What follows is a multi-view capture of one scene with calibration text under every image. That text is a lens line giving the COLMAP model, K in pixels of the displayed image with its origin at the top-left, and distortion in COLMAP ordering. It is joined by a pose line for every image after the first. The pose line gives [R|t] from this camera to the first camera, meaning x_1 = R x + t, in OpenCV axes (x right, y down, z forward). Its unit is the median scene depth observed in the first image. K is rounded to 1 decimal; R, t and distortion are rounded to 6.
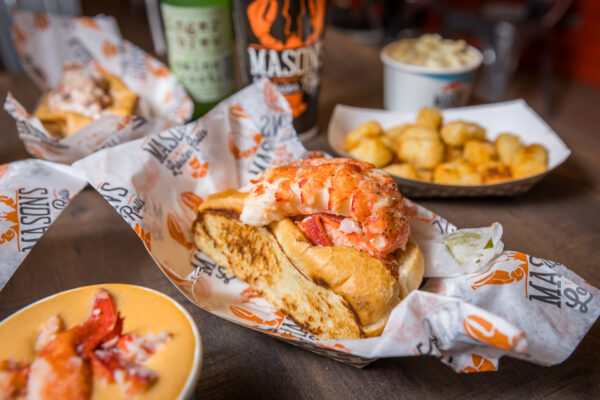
lens RADIAL K [[553.6, 0, 300.0], [0, 553.6, 200.0], [0, 0, 1]] dist [-0.003051, -0.004272]
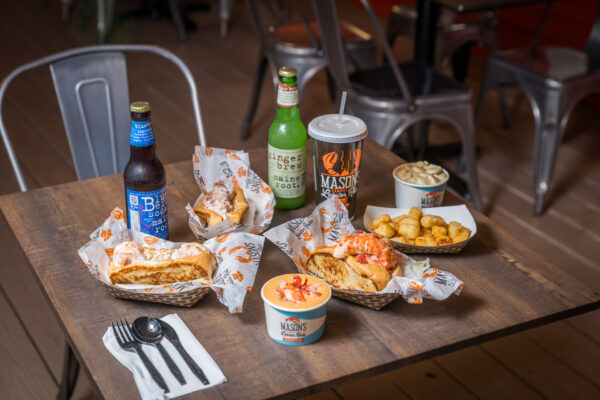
lens RADIAL K [[1004.0, 0, 300.0], [0, 1004.0, 200.0], [0, 0, 1]] dist [-0.016701, -0.017323]
pose [[0.999615, 0.016588, 0.022259, -0.354321], [-0.014160, 0.994363, -0.105083, 0.259586], [-0.023877, 0.104727, 0.994214, -3.564578]]
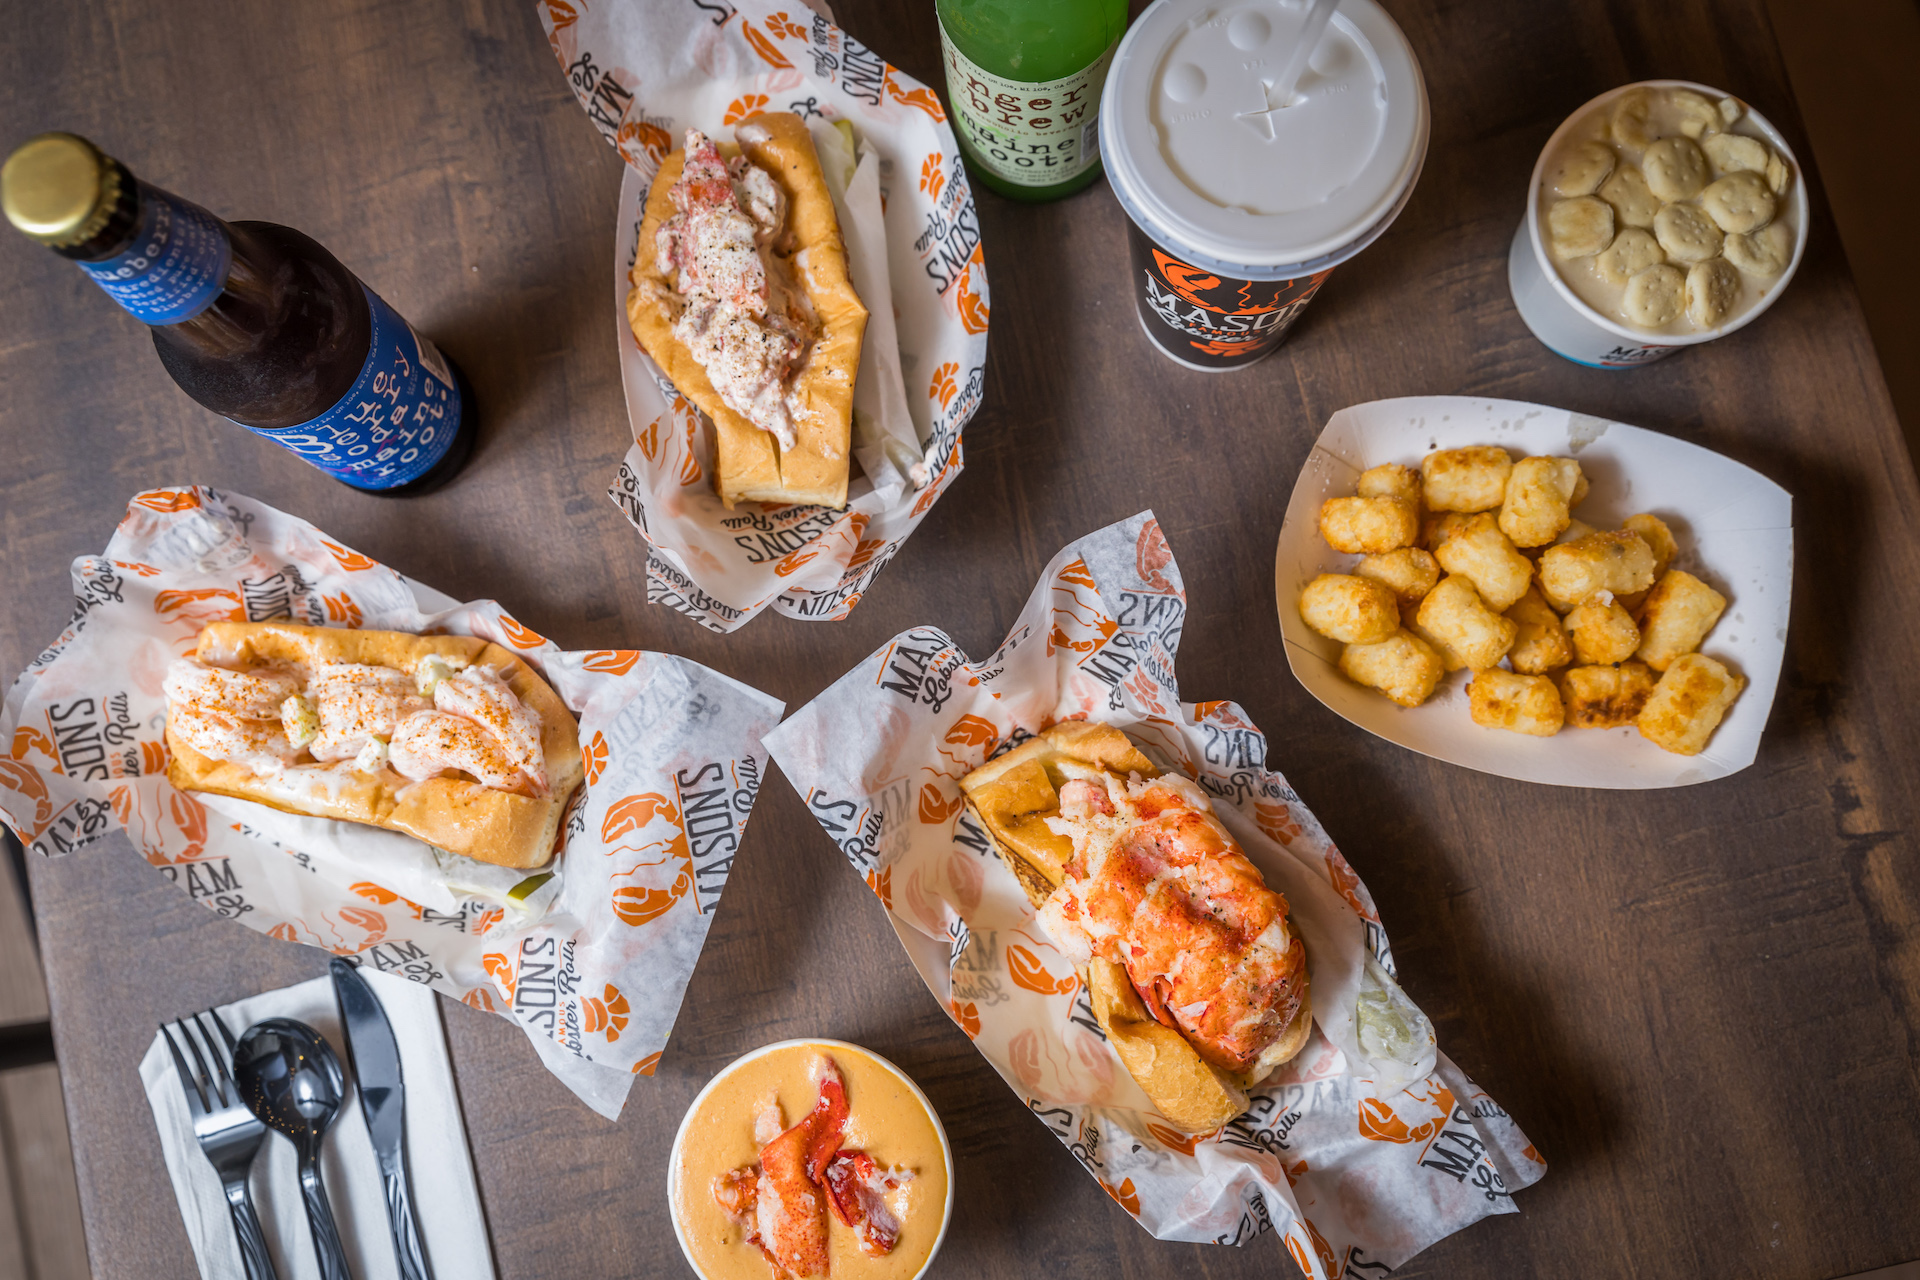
lens RADIAL K [[1747.7, 0, 960.0], [0, 1747.7, 640.0], [0, 0, 1]] dist [0.013921, 0.005196]
pose [[0.974523, 0.214258, -0.066329, -0.119429], [-0.083150, 0.619778, 0.780360, -1.567919], [0.208307, -0.754963, 0.621803, 0.008557]]
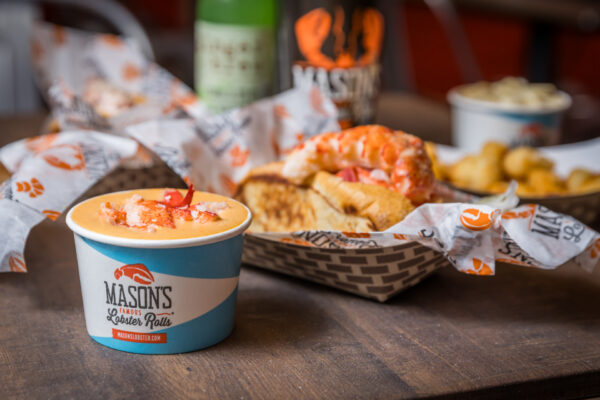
lens RADIAL K [[1190.3, 0, 300.0], [0, 1190.3, 200.0], [0, 0, 1]] dist [-0.004765, -0.212544]
pose [[0.996262, 0.056551, -0.065298, 0.078748], [-0.072816, 0.956462, -0.282628, 0.701626], [0.046472, 0.286327, 0.957004, -1.155940]]
